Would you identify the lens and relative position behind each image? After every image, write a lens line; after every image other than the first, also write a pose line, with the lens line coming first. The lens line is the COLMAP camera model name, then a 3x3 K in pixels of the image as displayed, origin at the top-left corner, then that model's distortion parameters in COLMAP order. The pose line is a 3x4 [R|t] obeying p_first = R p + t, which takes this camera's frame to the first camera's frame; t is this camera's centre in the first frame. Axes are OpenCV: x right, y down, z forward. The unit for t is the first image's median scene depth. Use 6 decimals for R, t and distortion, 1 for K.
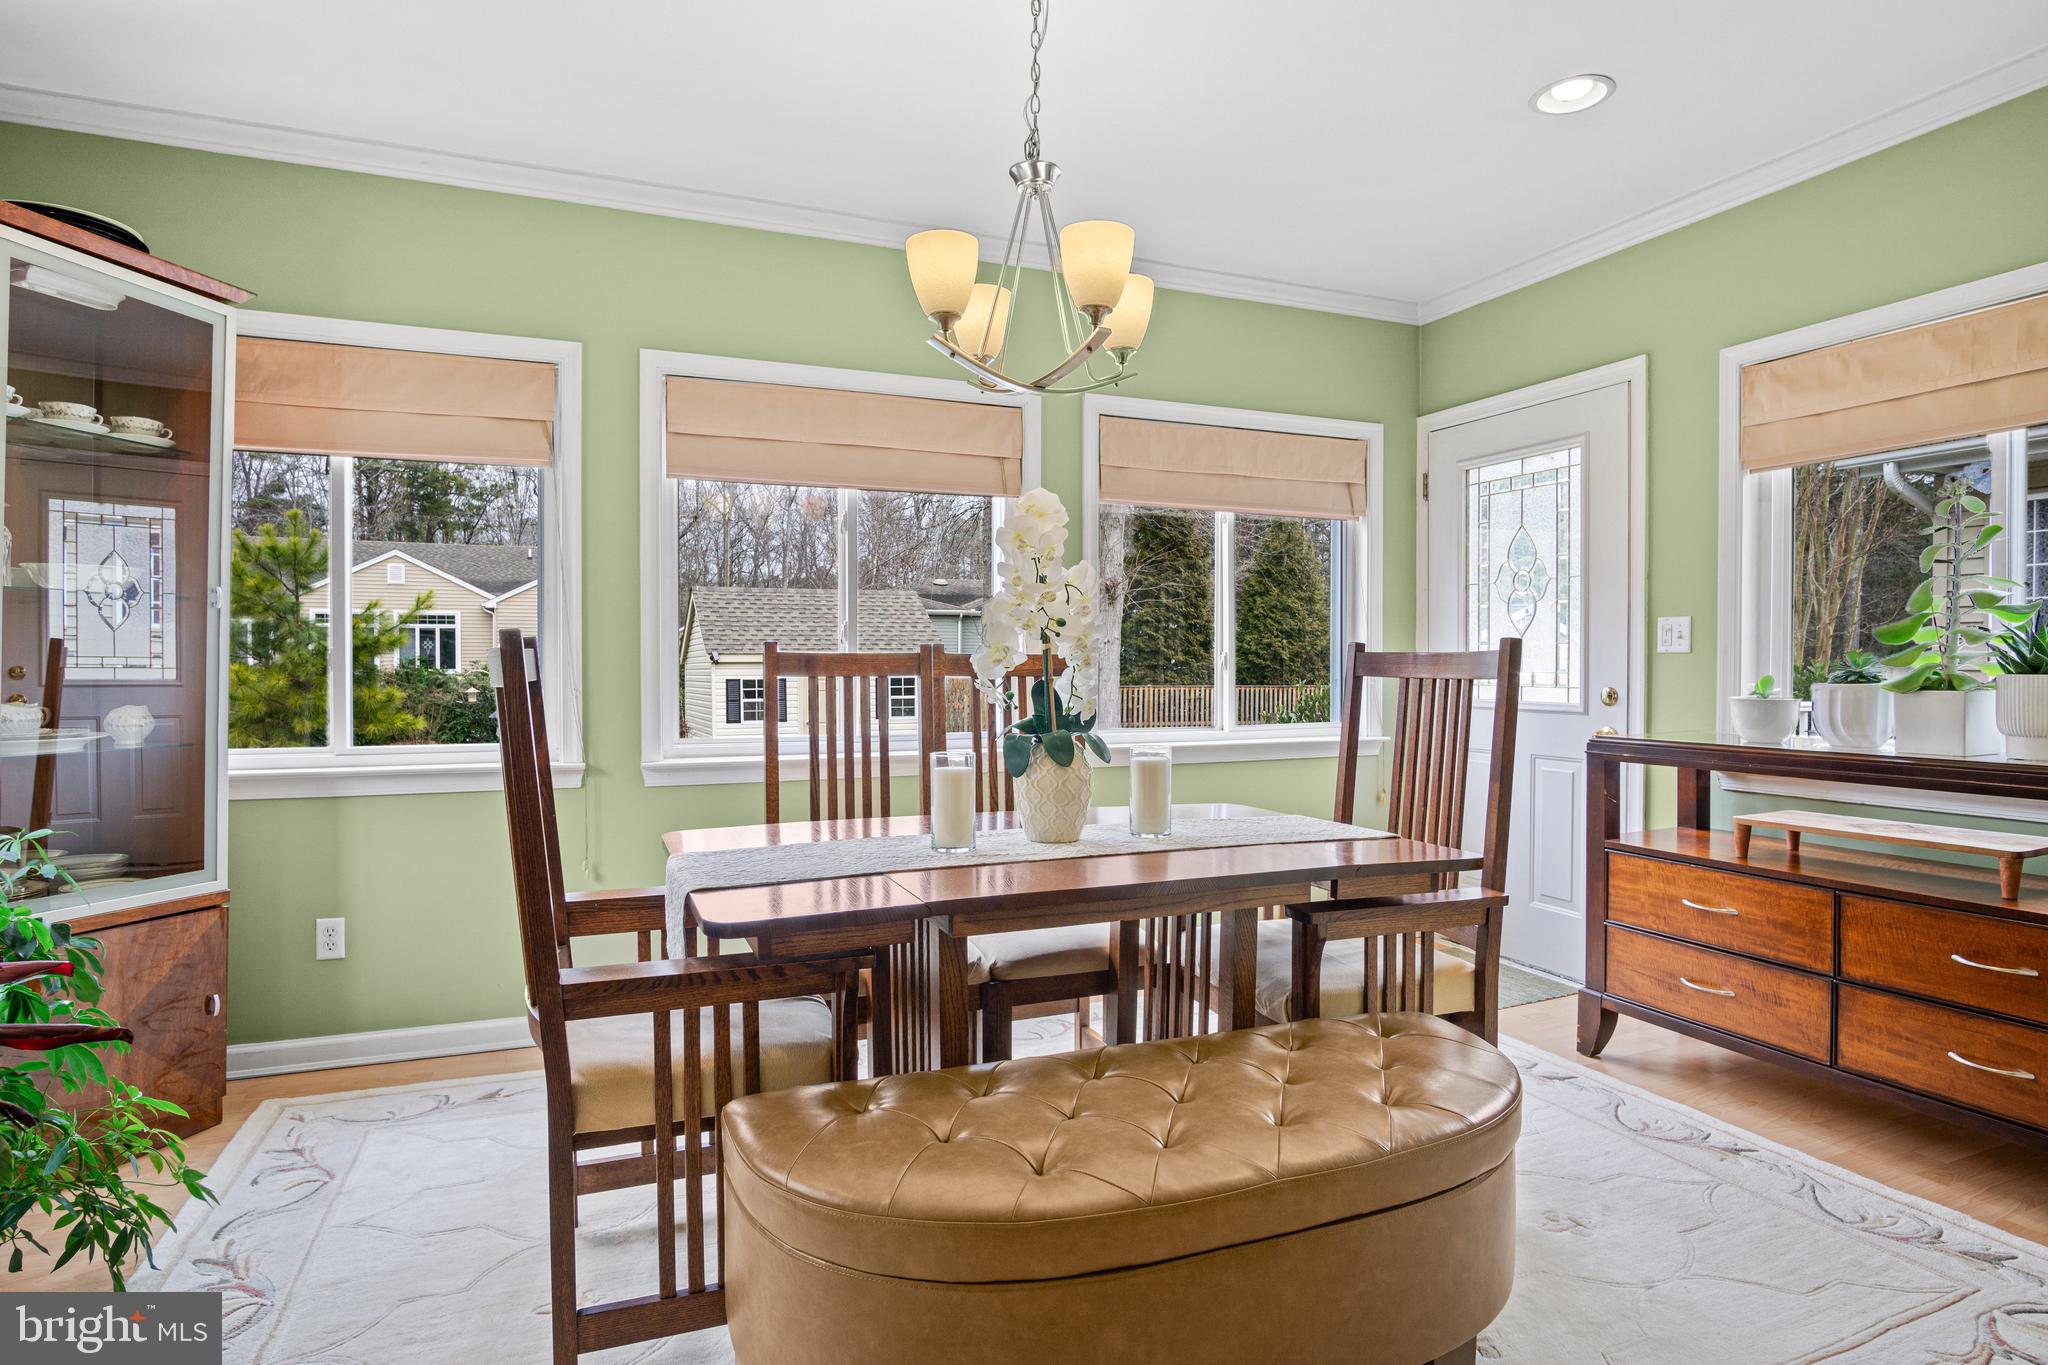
lens RADIAL K [[1102.6, 0, 1026.0], [0, 1102.6, 675.3], [0, 0, 1]] dist [-0.033567, 0.008413]
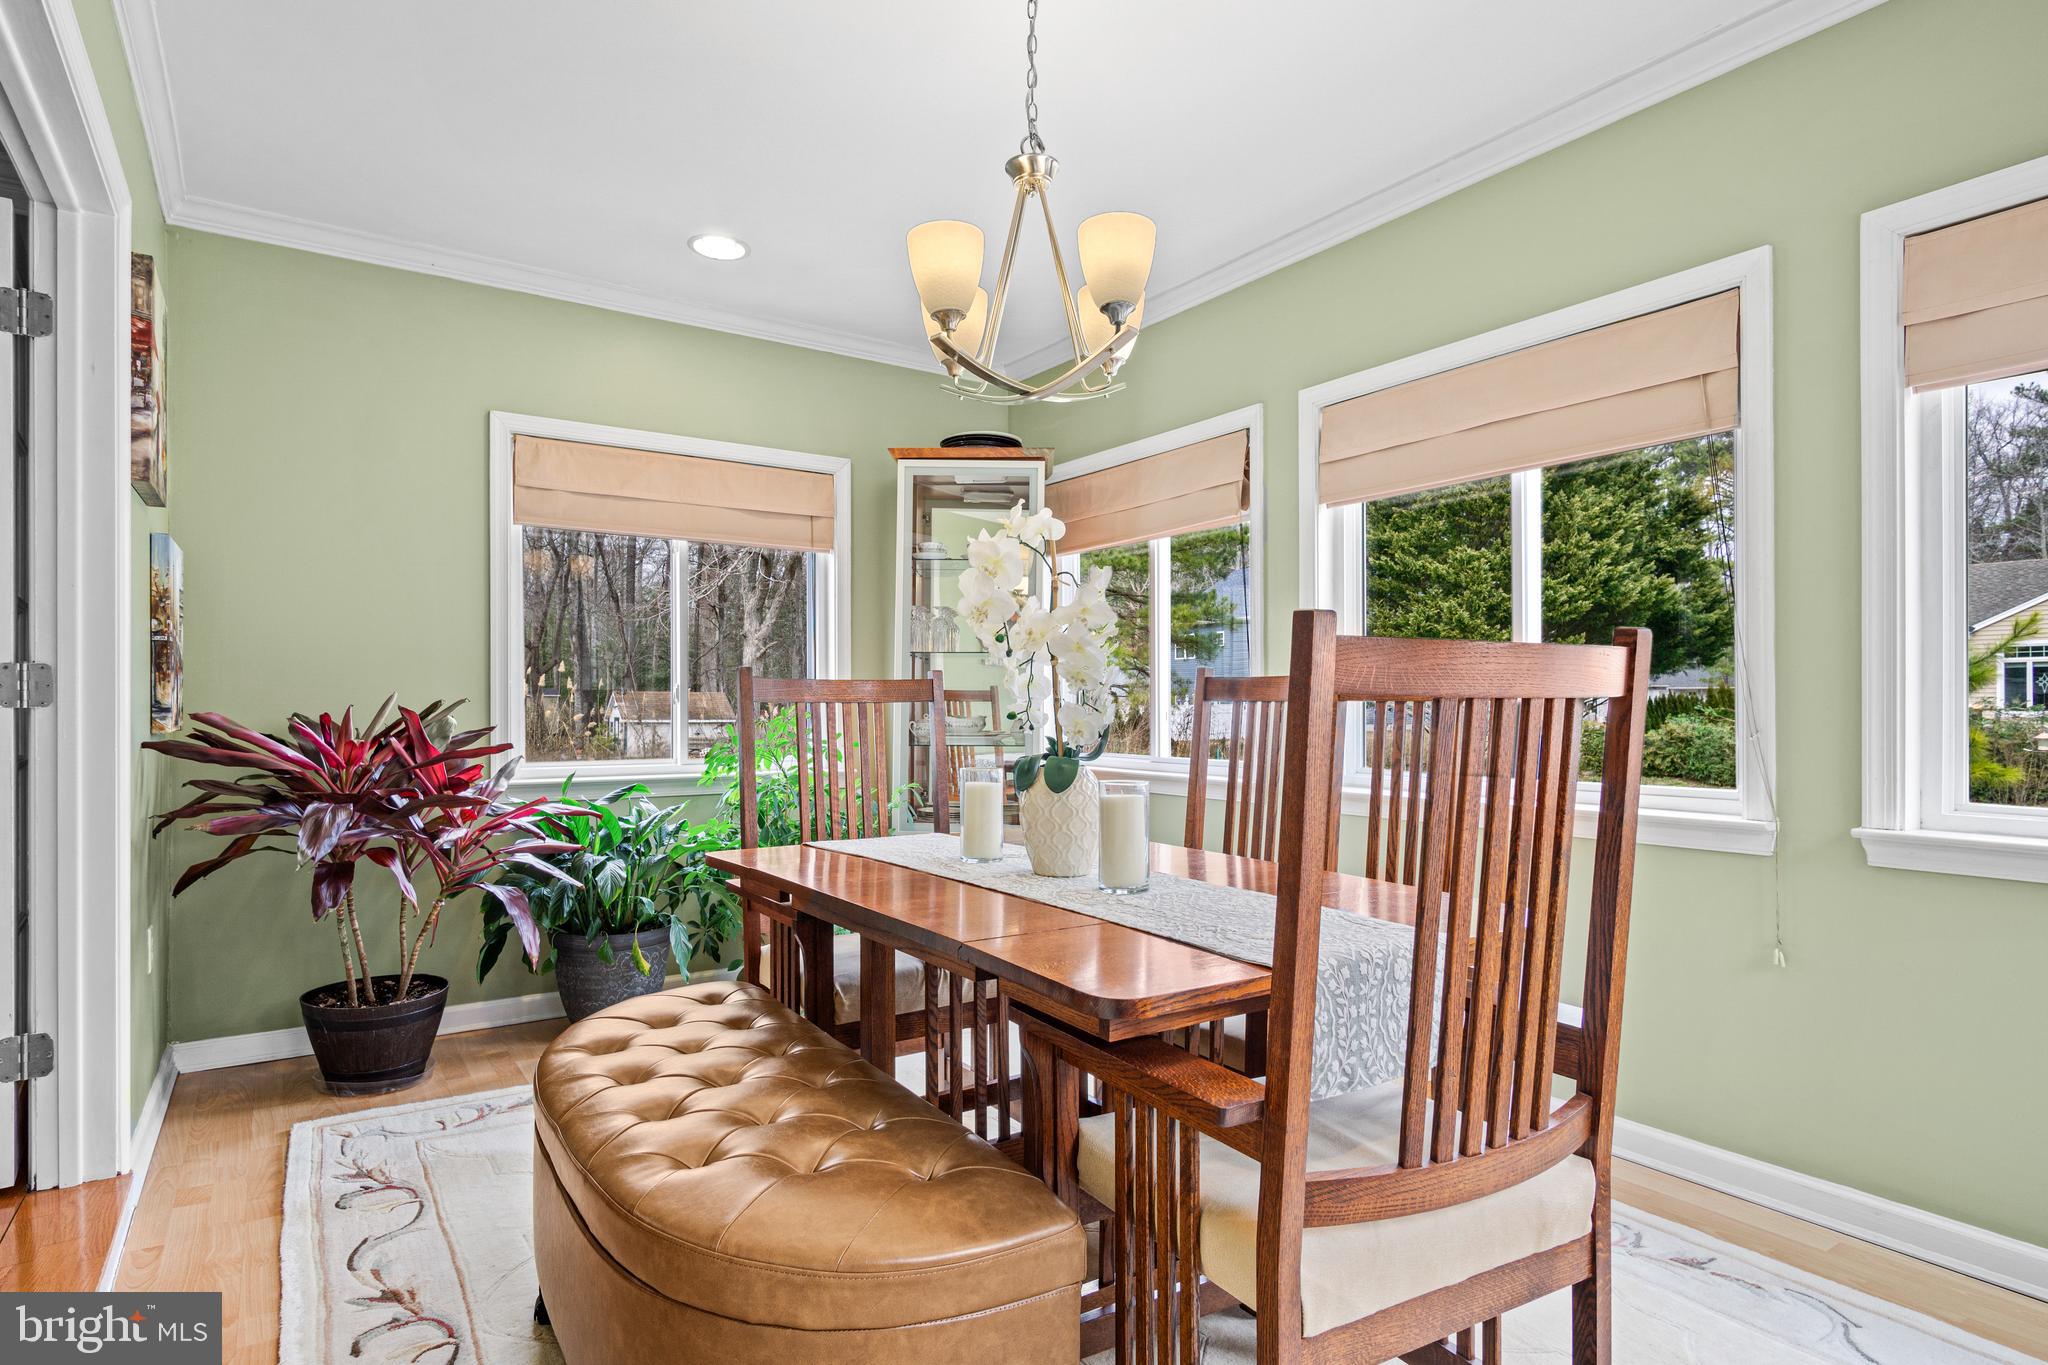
lens RADIAL K [[1102.6, 0, 1011.8], [0, 1102.6, 664.5], [0, 0, 1]] dist [-0.033567, 0.008413]
pose [[0.204026, -0.033557, -0.978390, 0.783197], [-0.013840, 0.999214, -0.037157, 0.010658], [0.978868, 0.021122, 0.203401, 0.666291]]
